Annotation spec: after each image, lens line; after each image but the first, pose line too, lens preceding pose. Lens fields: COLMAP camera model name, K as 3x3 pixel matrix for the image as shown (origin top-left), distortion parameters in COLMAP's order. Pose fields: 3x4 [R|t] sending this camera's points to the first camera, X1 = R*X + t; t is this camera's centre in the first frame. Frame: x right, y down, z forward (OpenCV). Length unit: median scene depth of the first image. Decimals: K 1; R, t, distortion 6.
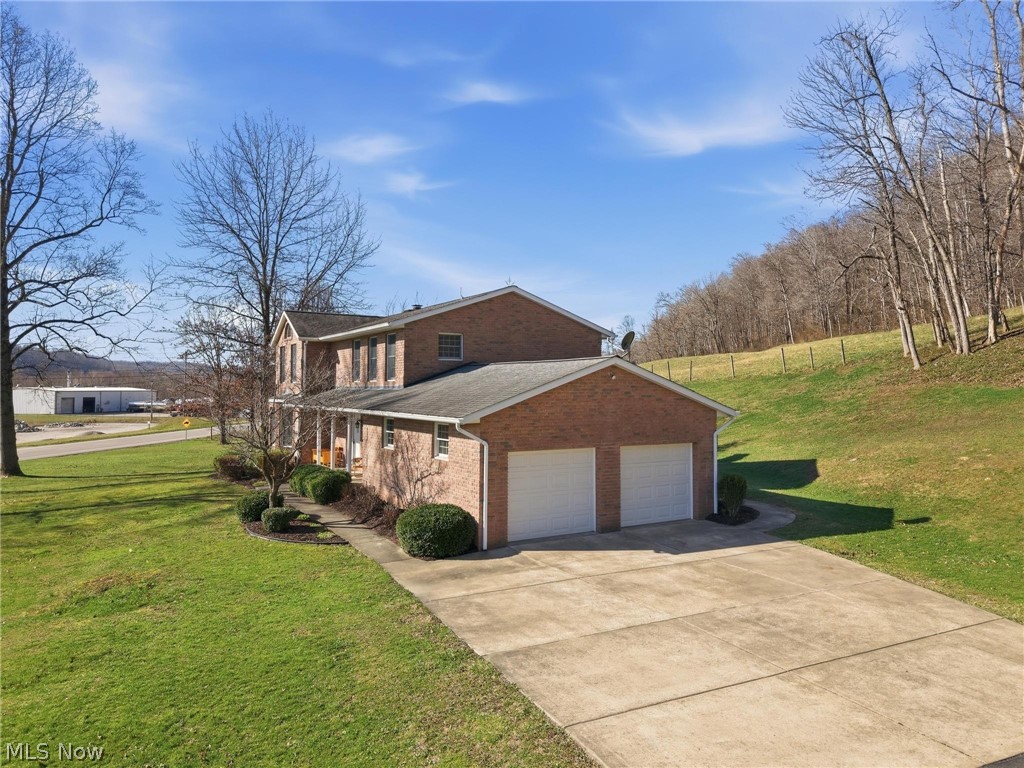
lens RADIAL K [[686.5, 0, 510.7], [0, 686.5, 346.2], [0, 0, 1]] dist [0.006072, -0.001456]
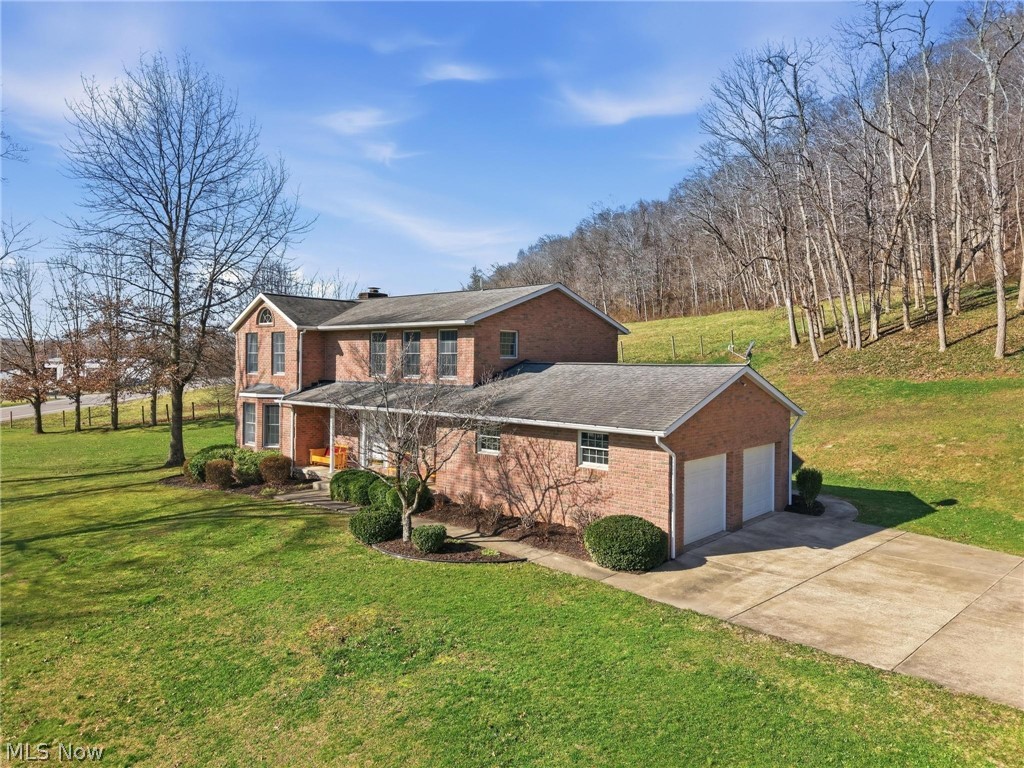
lens RADIAL K [[696.5, 0, 510.3], [0, 696.5, 338.9], [0, 0, 1]] dist [0.000596, -0.004783]
pose [[0.956589, 0.016410, 0.290977, -0.468941], [-0.025651, 0.999280, 0.027971, -0.043265], [-0.290308, -0.034221, 0.956321, 0.071091]]
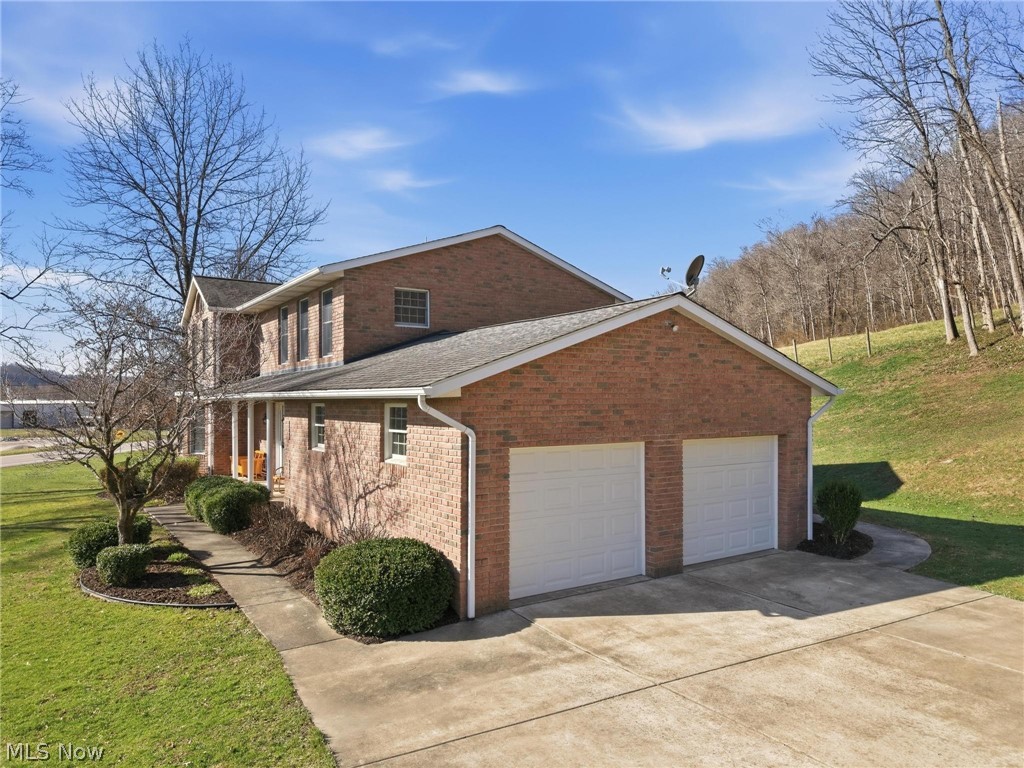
lens RADIAL K [[701.7, 0, 512.0], [0, 701.7, 384.0], [0, 0, 1]] dist [-0.006492, 0.003355]
pose [[0.998854, -0.005764, 0.047509, -0.024559], [0.003878, 0.999204, 0.039706, 0.064139], [-0.047700, -0.039476, 0.998081, 0.343455]]
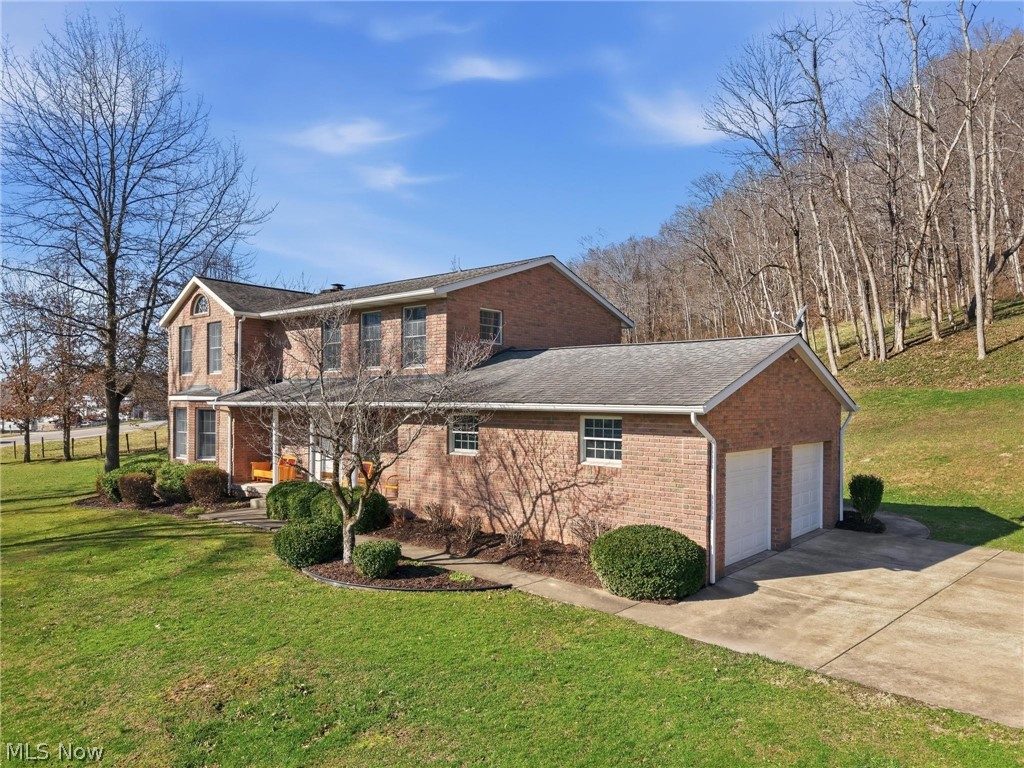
lens RADIAL K [[701.7, 0, 512.0], [0, 701.7, 384.0], [0, 0, 1]] dist [-0.006492, 0.003355]
pose [[0.950859, 0.014744, 0.309273, -0.392113], [-0.026428, 0.999085, 0.033623, 0.049453], [-0.308494, -0.040144, 0.950379, 0.286234]]
